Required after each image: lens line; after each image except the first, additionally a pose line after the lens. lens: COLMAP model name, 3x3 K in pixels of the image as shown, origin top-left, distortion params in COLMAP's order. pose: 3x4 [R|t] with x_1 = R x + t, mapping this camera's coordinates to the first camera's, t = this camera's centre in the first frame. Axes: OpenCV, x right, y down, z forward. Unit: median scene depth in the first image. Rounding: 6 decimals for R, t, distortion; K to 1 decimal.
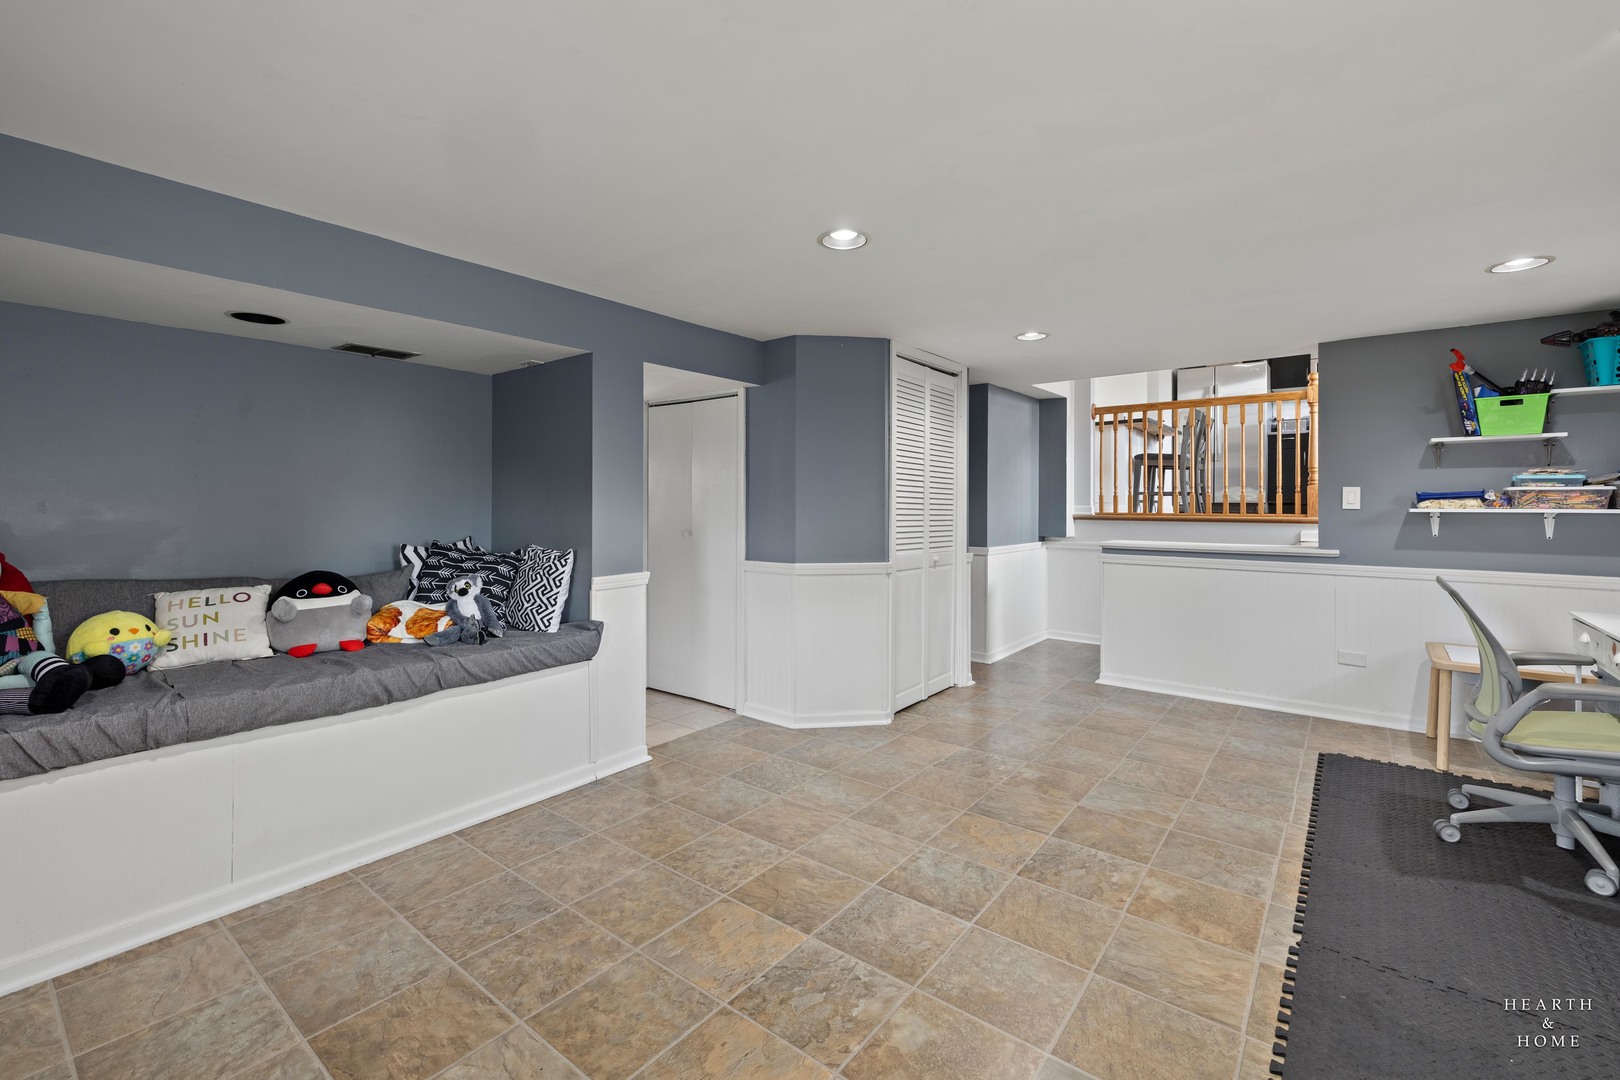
lens RADIAL K [[694.3, 0, 810.5], [0, 694.3, 498.9], [0, 0, 1]] dist [0.000250, -0.000199]
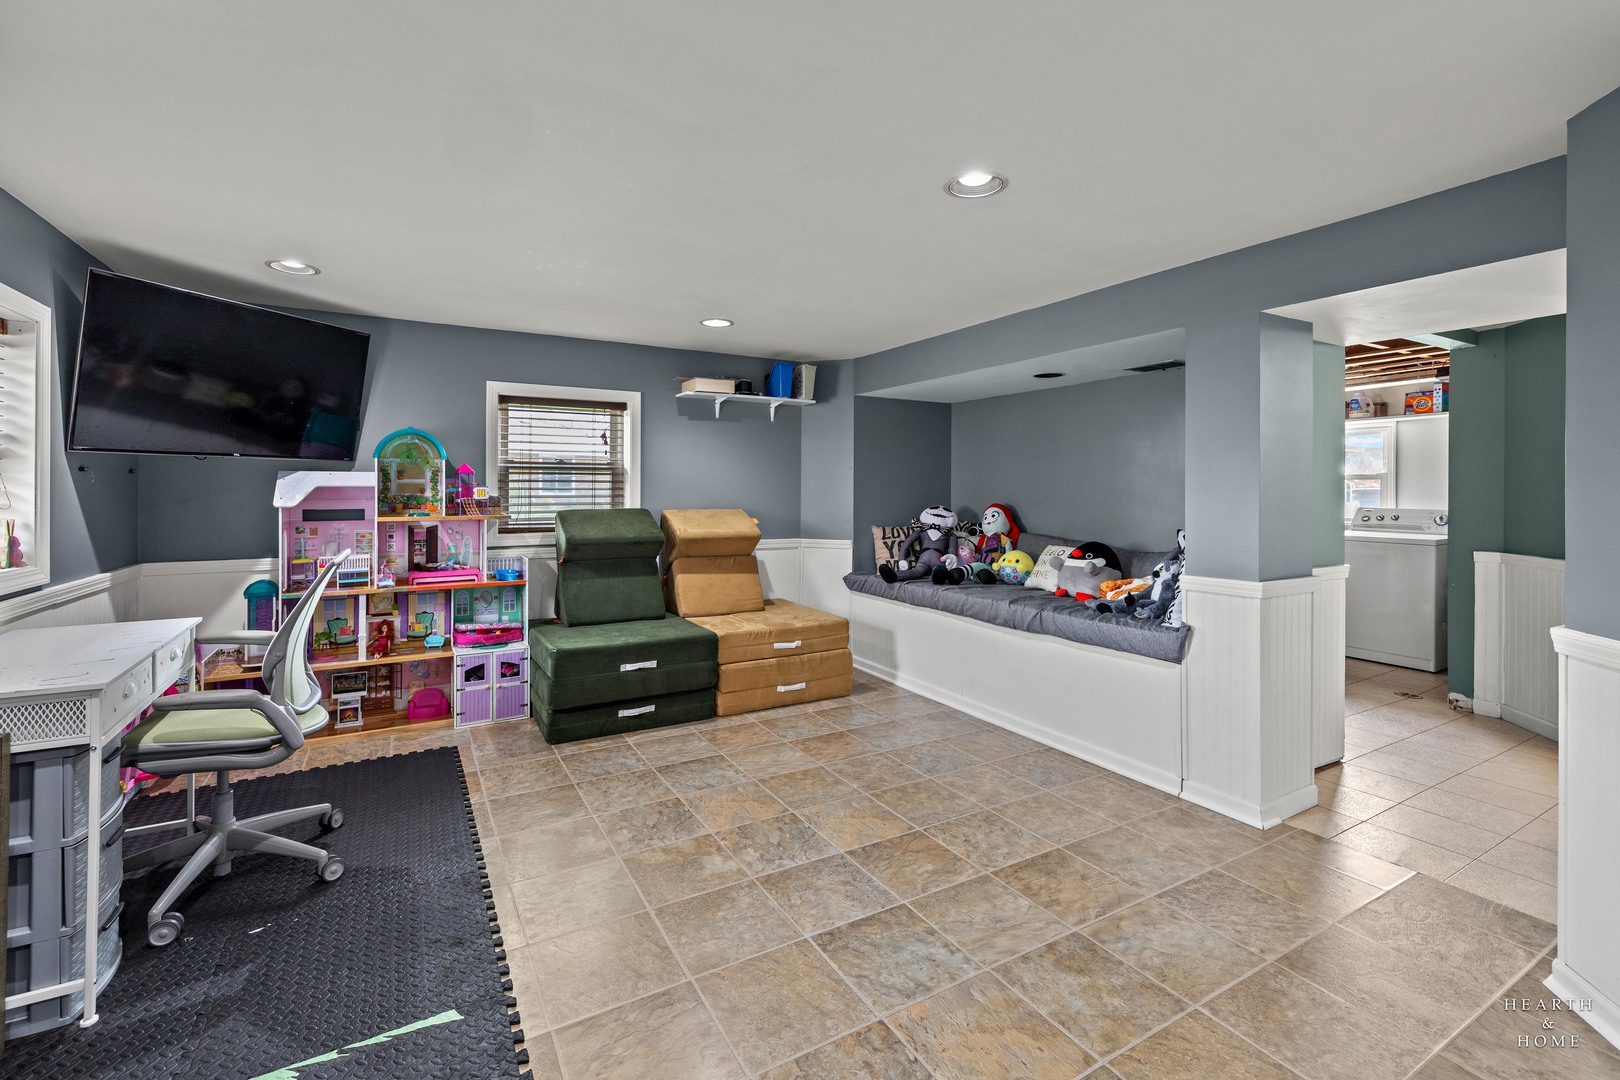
lens RADIAL K [[697.1, 0, 792.1], [0, 697.1, 492.2], [0, 0, 1]] dist [0.000503, 0.000164]
pose [[-0.384487, -0.001344, -0.923129, 0.838906], [0.002161, 0.999995, -0.002356, 0.006526], [0.923128, -0.002901, -0.384482, 1.012764]]
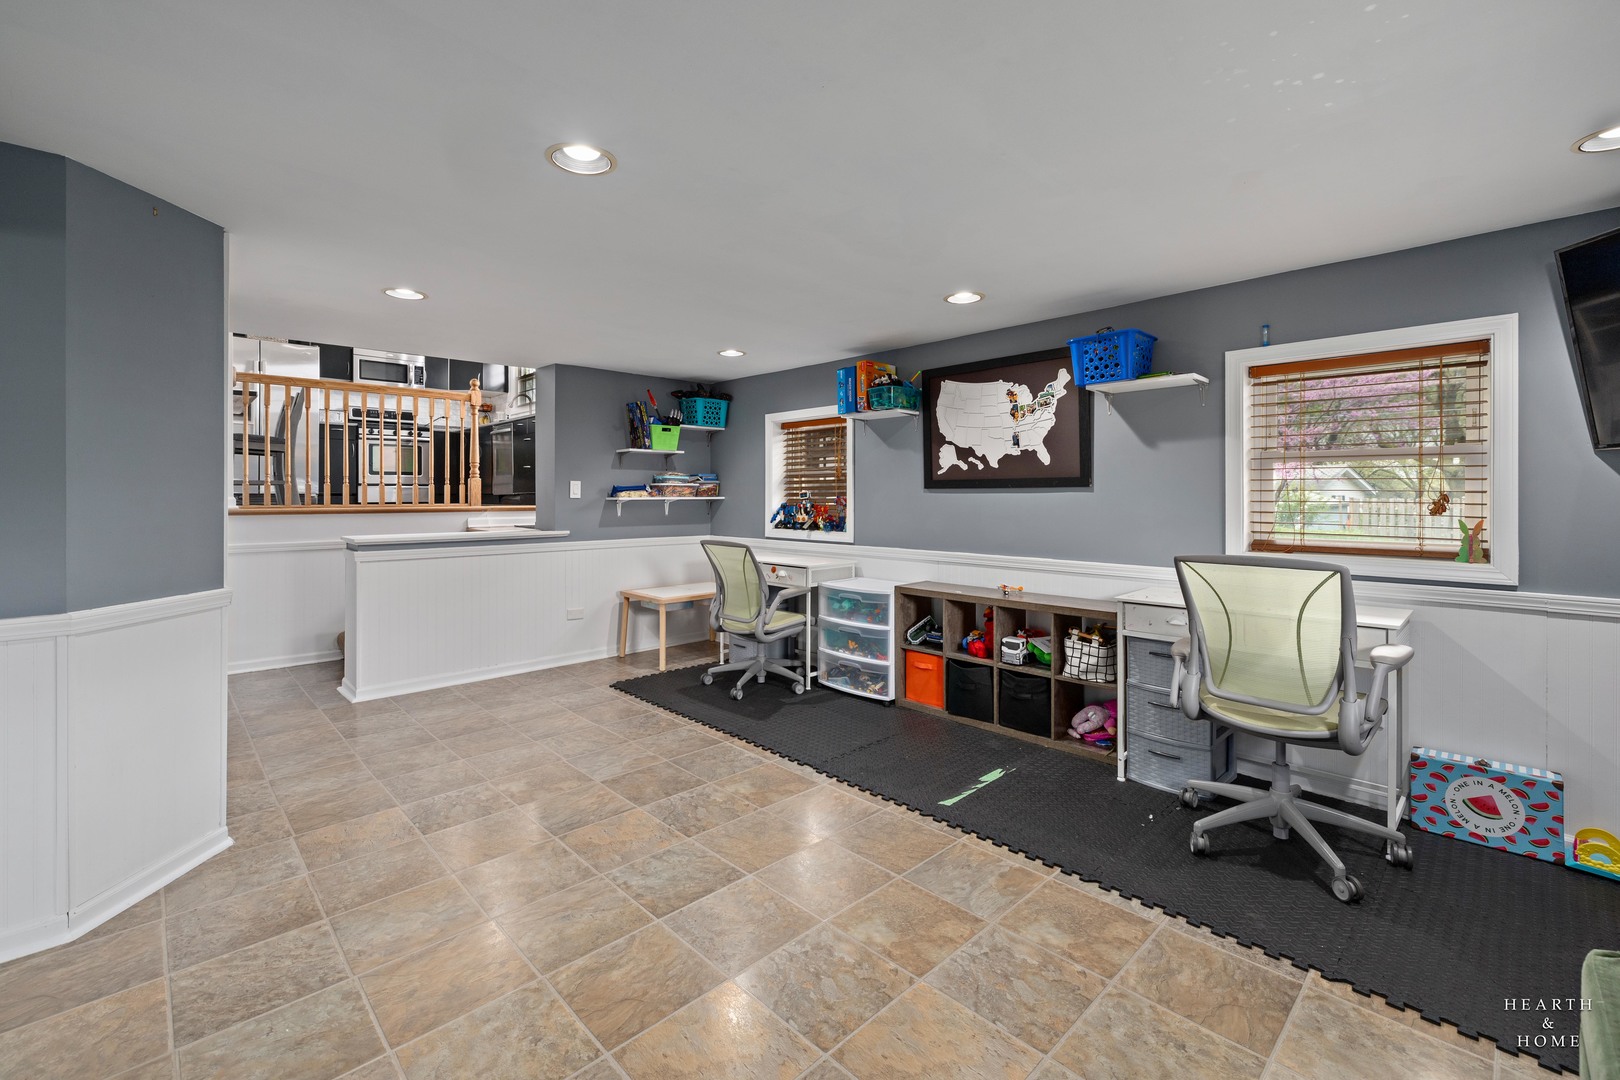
lens RADIAL K [[694.3, 0, 810.5], [0, 694.3, 498.9], [0, 0, 1]] dist [0.000250, -0.000199]
pose [[0.136063, -0.006754, 0.990677, -0.631929], [-0.005771, 0.999954, 0.007610, 0.005491], [-0.990683, -0.006752, 0.136018, 0.570237]]
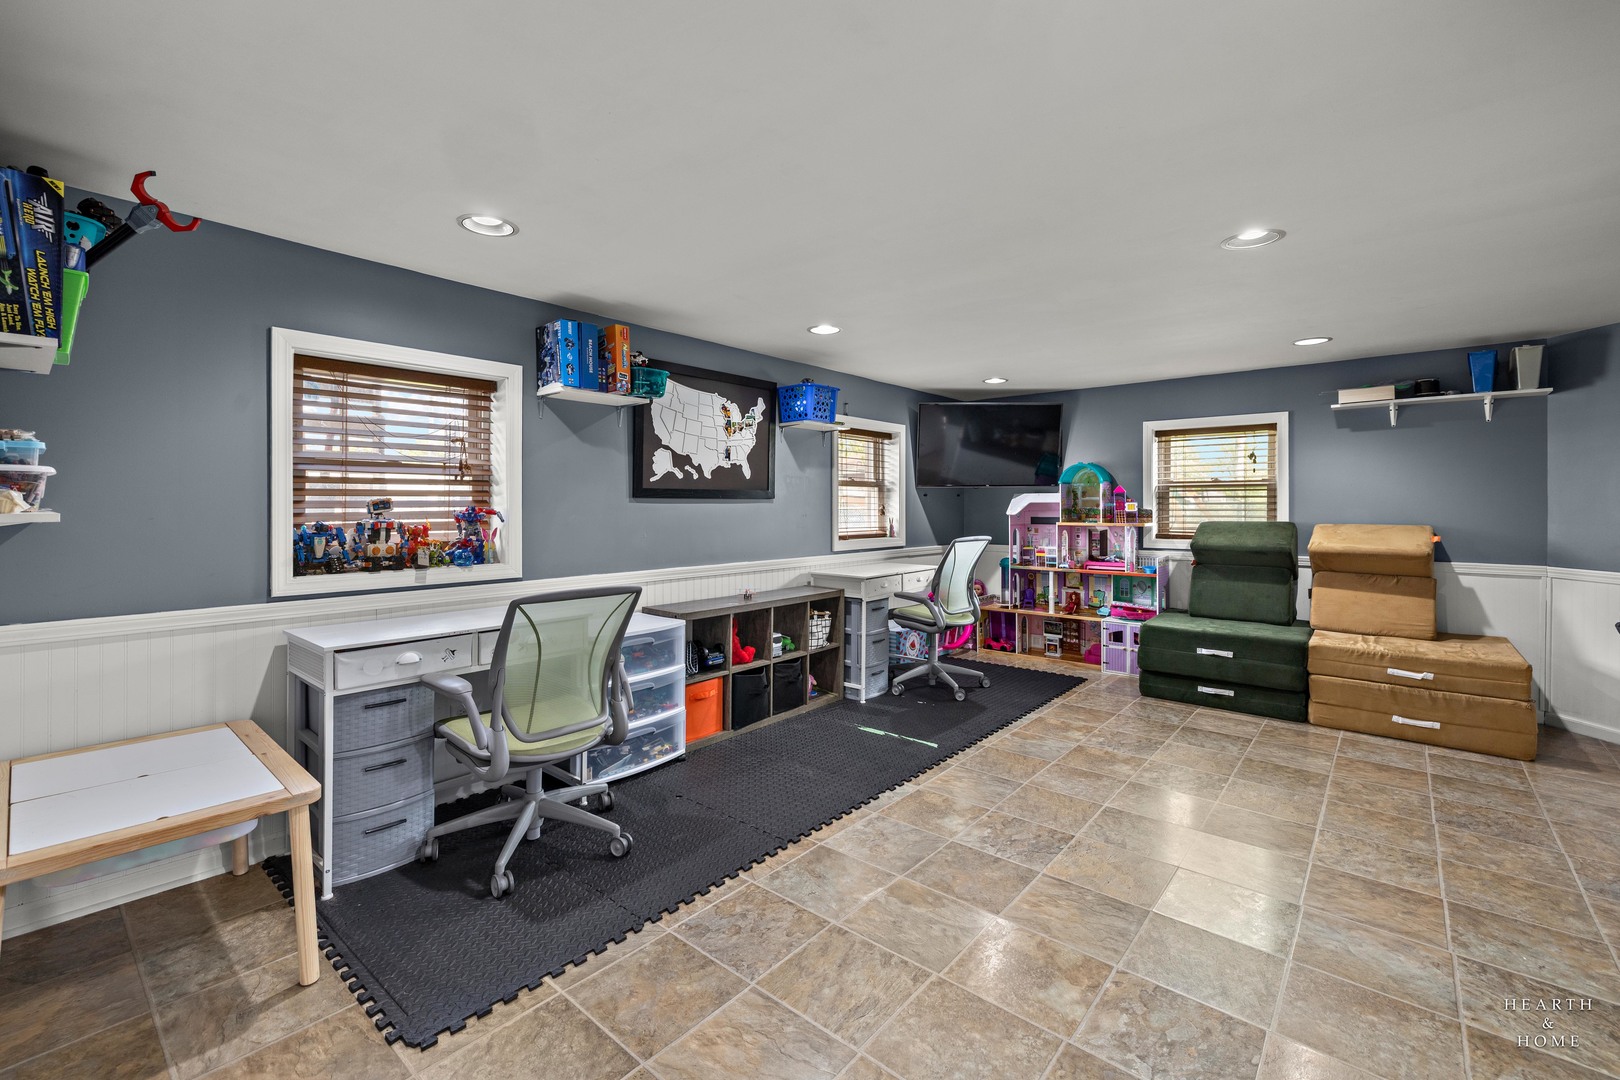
lens RADIAL K [[690.7, 0, 804.6], [0, 690.7, 508.4], [0, 0, 1]] dist [0.001919, 0.000245]
pose [[-0.998957, -0.003503, 0.045522, 0.582482], [-0.003573, 0.999993, -0.001458, 0.013735], [-0.045516, -0.001619, -0.998962, 1.817782]]
